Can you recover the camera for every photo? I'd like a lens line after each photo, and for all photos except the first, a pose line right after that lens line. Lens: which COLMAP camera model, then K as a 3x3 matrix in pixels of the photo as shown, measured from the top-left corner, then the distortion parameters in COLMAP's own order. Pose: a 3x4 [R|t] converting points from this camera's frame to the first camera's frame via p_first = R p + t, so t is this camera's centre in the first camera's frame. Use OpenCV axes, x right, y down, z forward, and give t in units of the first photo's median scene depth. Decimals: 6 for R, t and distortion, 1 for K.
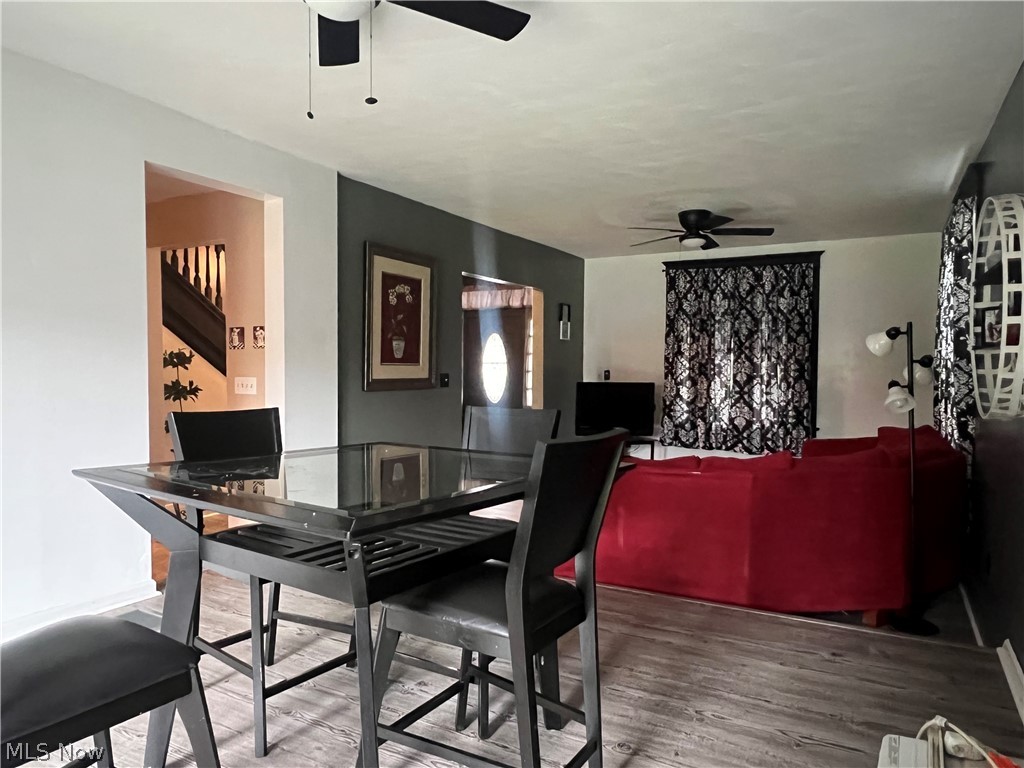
lens RADIAL K [[669.1, 0, 512.0], [0, 669.1, 384.0], [0, 0, 1]] dist [-0.004575, -0.001094]
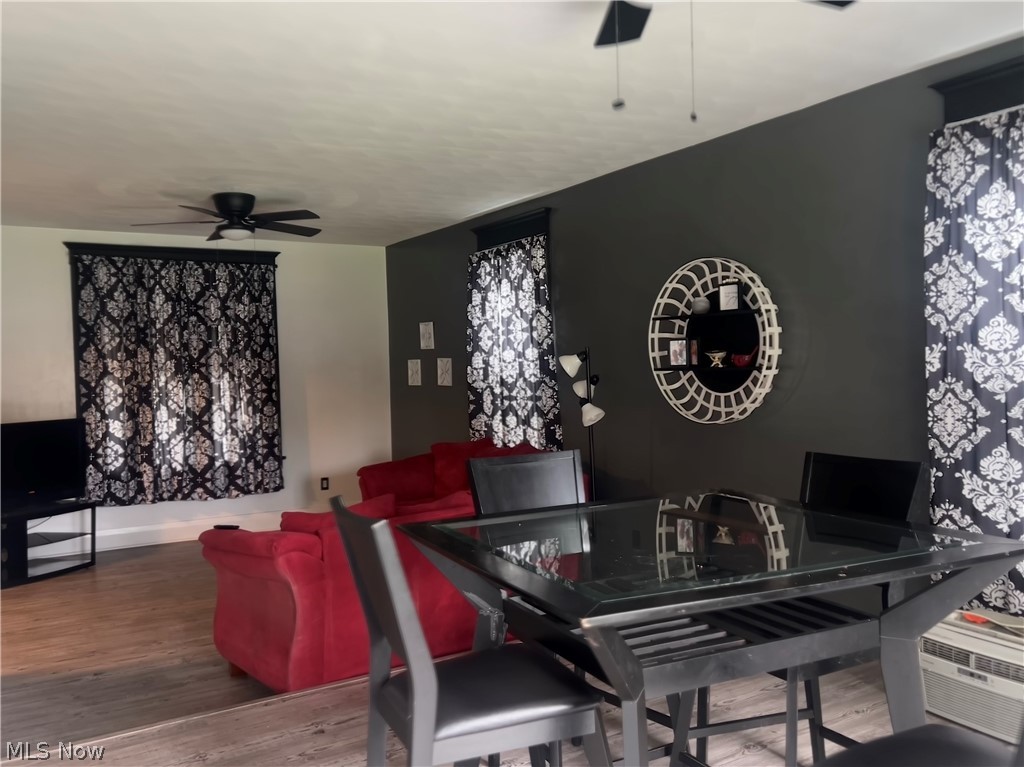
lens RADIAL K [[868.1, 0, 512.0], [0, 868.1, 383.5], [0, 0, 1]] dist [0.011664, 0.003451]
pose [[0.496365, -0.037083, 0.867321, -0.357474], [0.055015, 0.998423, 0.011203, -0.024061], [-0.866369, 0.042155, 0.497623, 0.177136]]
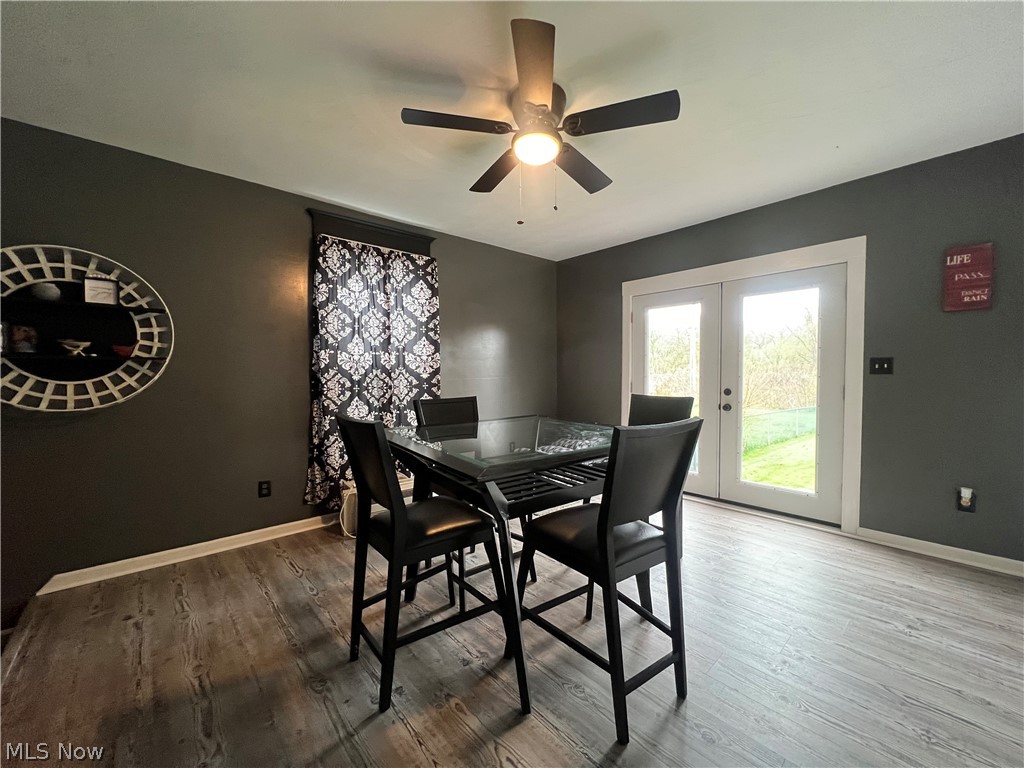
lens RADIAL K [[408.7, 0, 512.0], [0, 408.7, 384.0], [0, 0, 1]] dist [0.000023, 0.000118]
pose [[-0.943402, -0.015189, 0.331302, -0.144398], [0.003157, 0.998494, 0.054767, -0.015612], [-0.331635, 0.052713, -0.941934, 0.542826]]
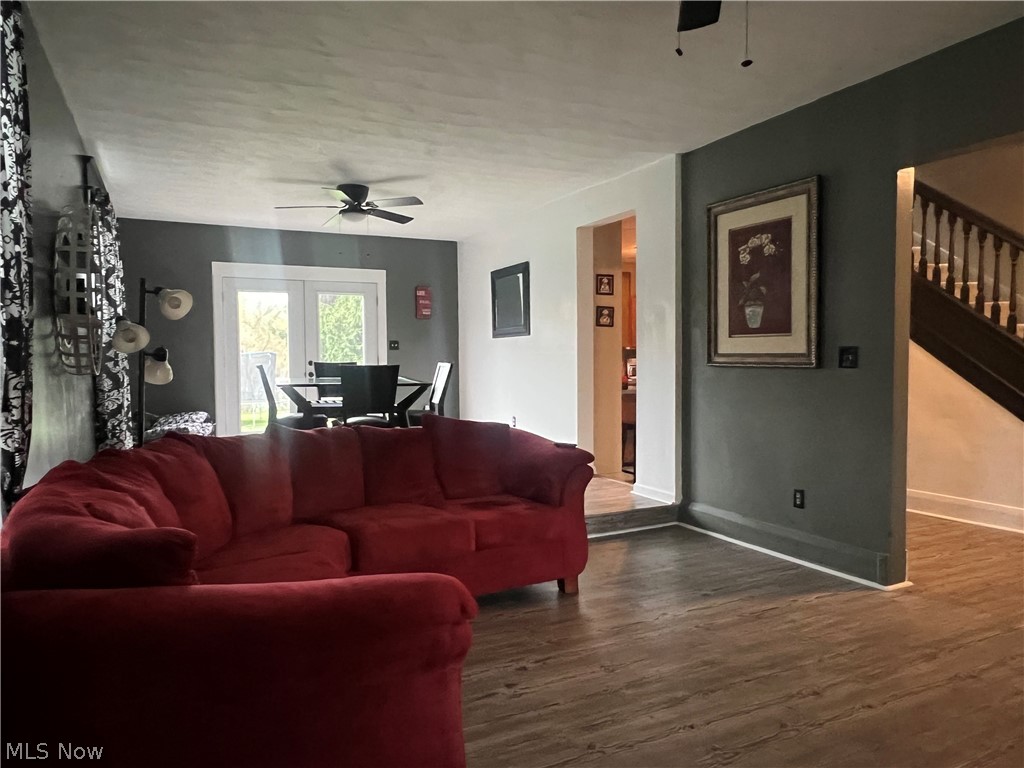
lens RADIAL K [[691.8, 0, 512.0], [0, 691.8, 384.0], [0, 0, 1]] dist [-0.001419, -0.000395]
pose [[-0.572178, 0.026316, -0.819707, 0.489060], [-0.019695, 0.998756, 0.045812, -0.002746], [0.819893, 0.042357, -0.570948, 0.889626]]
